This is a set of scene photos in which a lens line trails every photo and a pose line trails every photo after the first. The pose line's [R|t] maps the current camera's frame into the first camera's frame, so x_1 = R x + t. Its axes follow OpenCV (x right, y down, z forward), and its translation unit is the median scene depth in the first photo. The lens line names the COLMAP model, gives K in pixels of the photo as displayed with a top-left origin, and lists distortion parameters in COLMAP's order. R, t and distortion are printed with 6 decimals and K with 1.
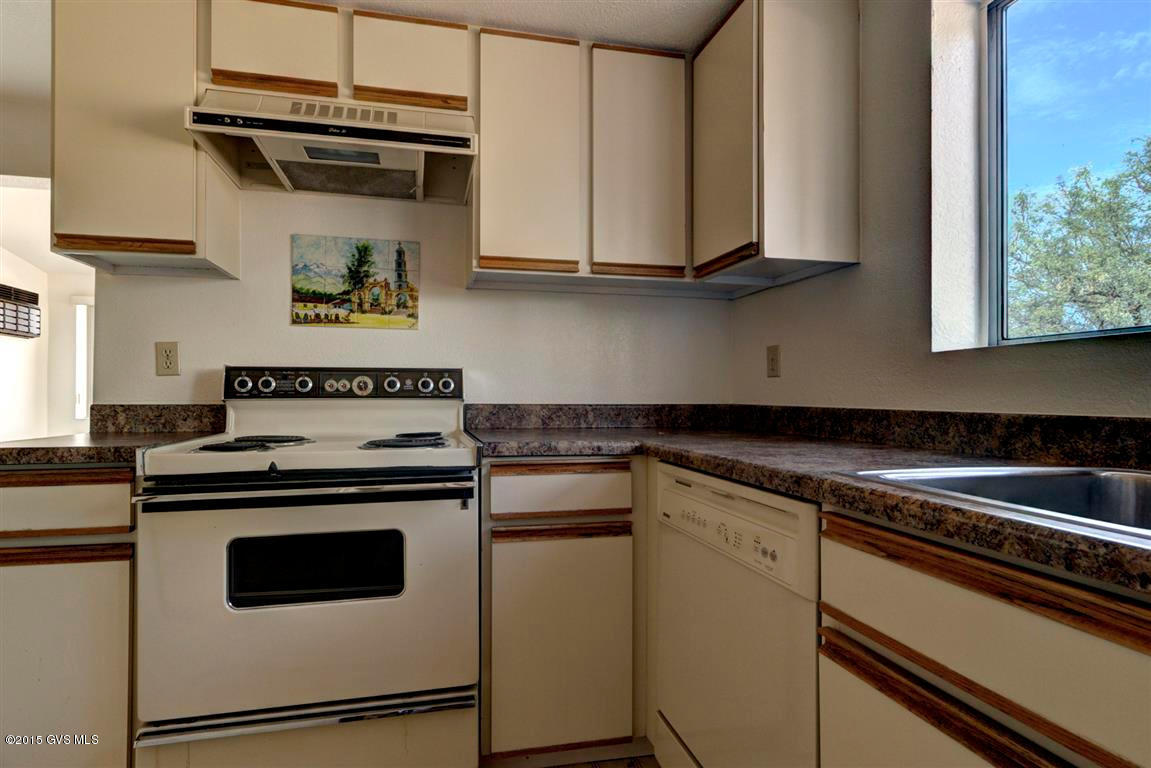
lens RADIAL K [[540.5, 0, 575.7], [0, 540.5, 391.9], [0, 0, 1]] dist [-0.001462, -0.000564]
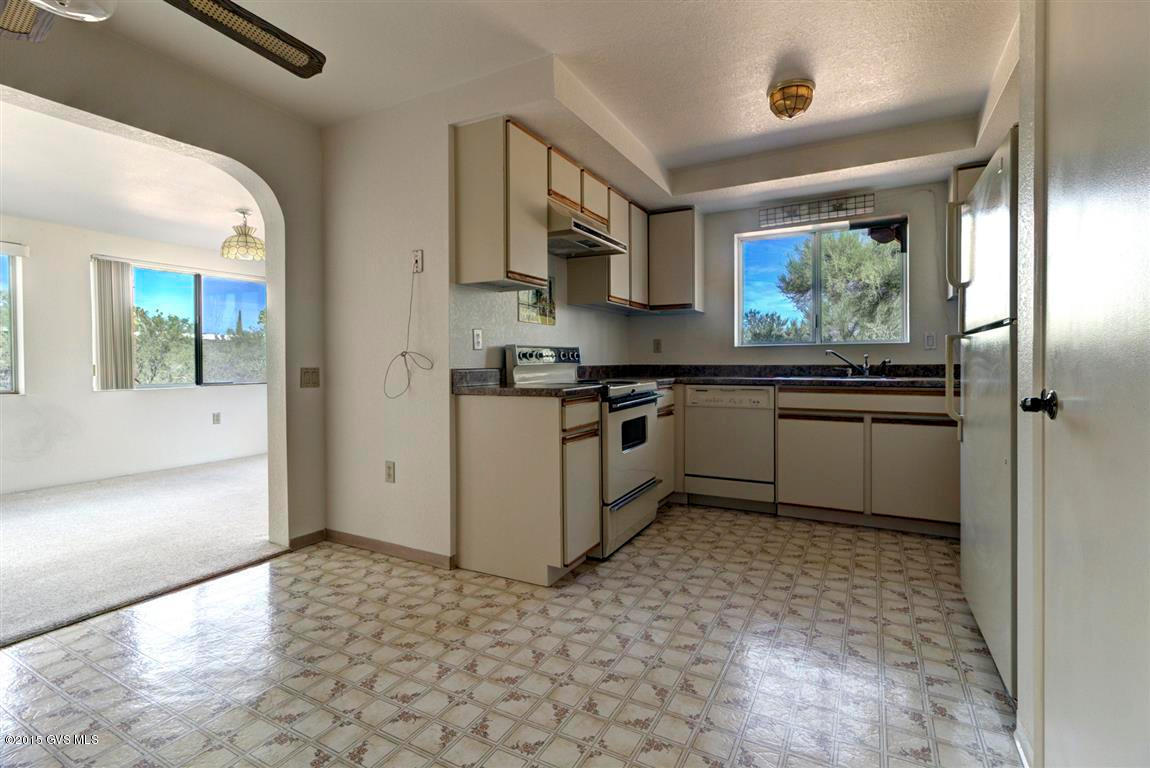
lens RADIAL K [[540.0, 0, 574.1], [0, 540.0, 373.0], [0, 0, 1]] dist [-0.001462, -0.000564]
pose [[0.634995, -0.024725, 0.772120, -1.863520], [0.001672, 0.999529, 0.030632, -0.012302], [-0.772514, -0.018160, 0.634738, -0.235501]]
